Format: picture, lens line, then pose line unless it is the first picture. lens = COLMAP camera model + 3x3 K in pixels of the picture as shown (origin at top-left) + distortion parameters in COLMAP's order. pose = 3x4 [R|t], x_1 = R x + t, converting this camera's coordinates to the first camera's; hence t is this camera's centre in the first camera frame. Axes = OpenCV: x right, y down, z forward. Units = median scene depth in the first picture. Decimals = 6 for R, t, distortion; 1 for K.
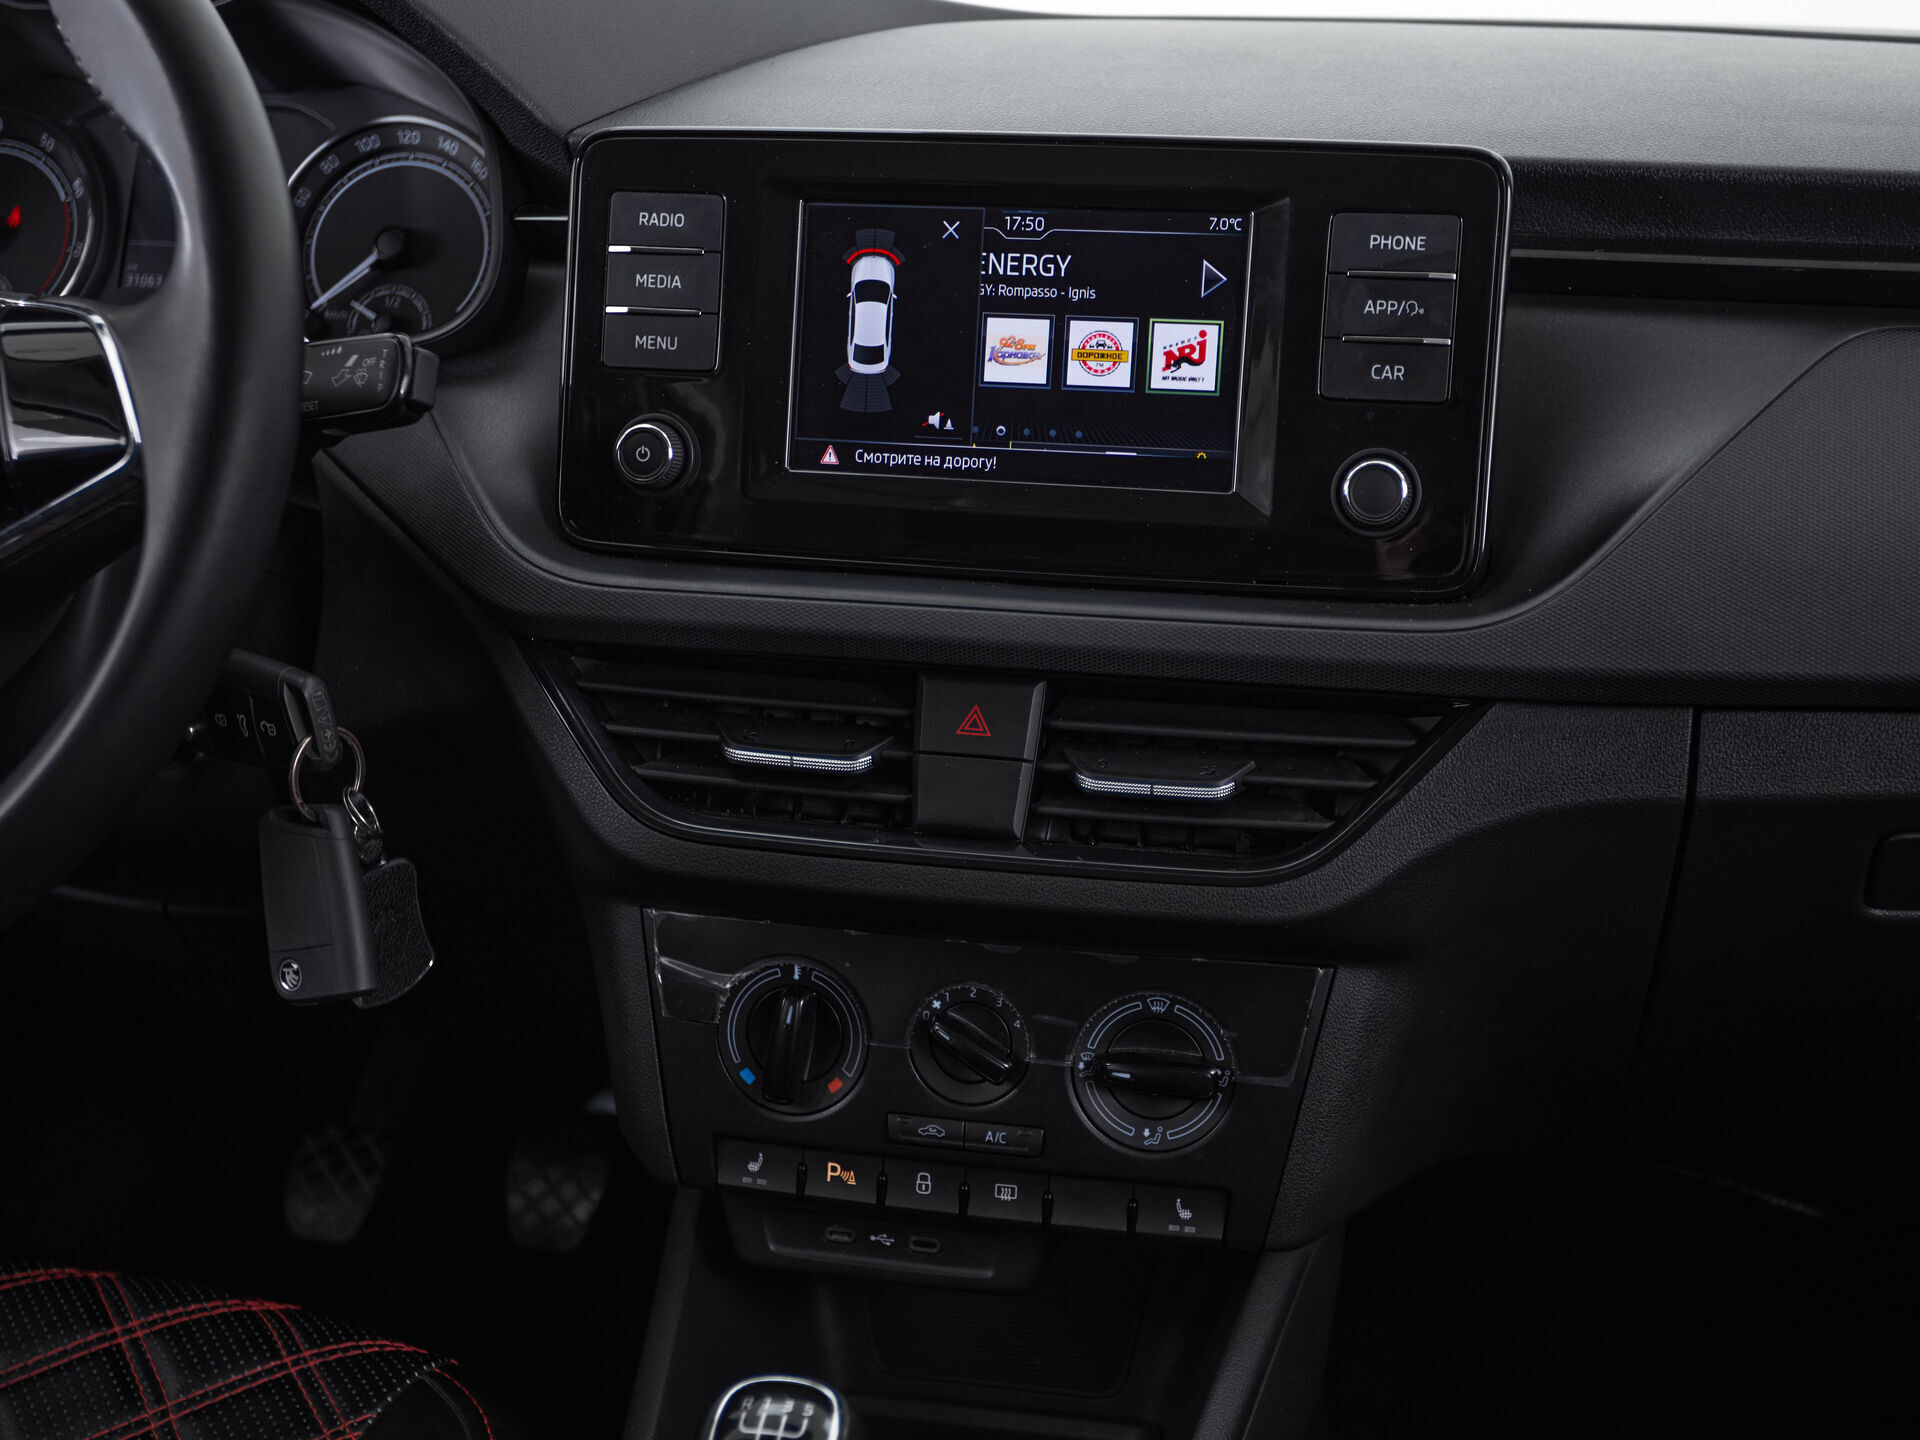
lens RADIAL K [[2436.1, 0, 949.9], [0, 2436.1, 717.8], [0, 0, 1]] dist [0.026098, 0.000000]
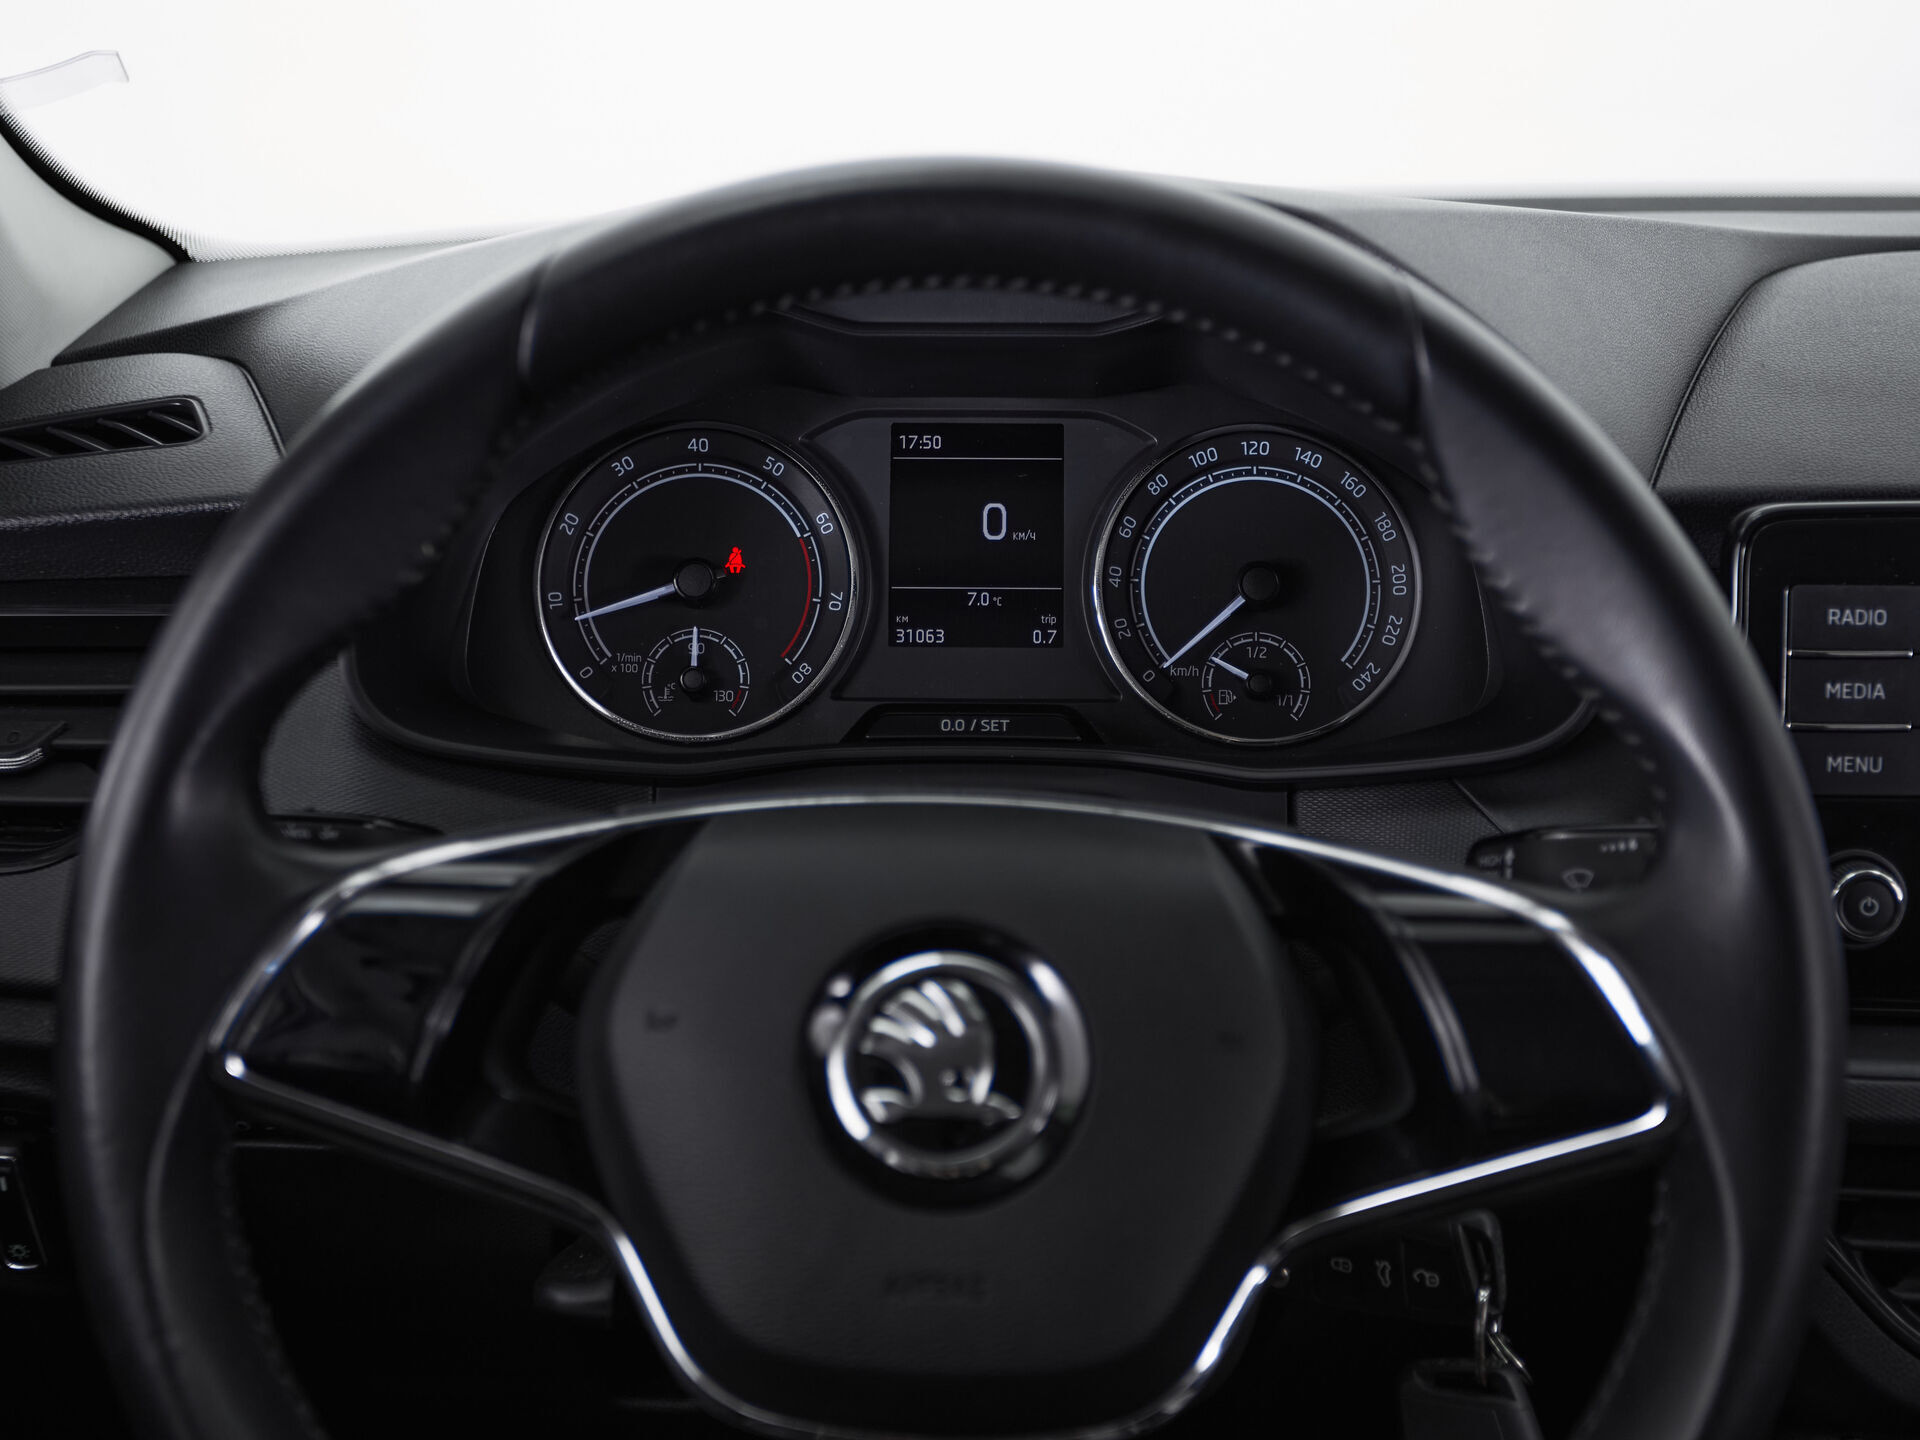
lens RADIAL K [[2651.2, 0, 968.1], [0, 2651.2, 665.5], [0, 0, 1]] dist [0.055289, 0.000000]
pose [[0.981081, -0.067407, 0.181486, -0.575475], [0.065451, 0.997715, 0.016750, -0.222002], [-0.182201, -0.004554, 0.983251, 0.169432]]
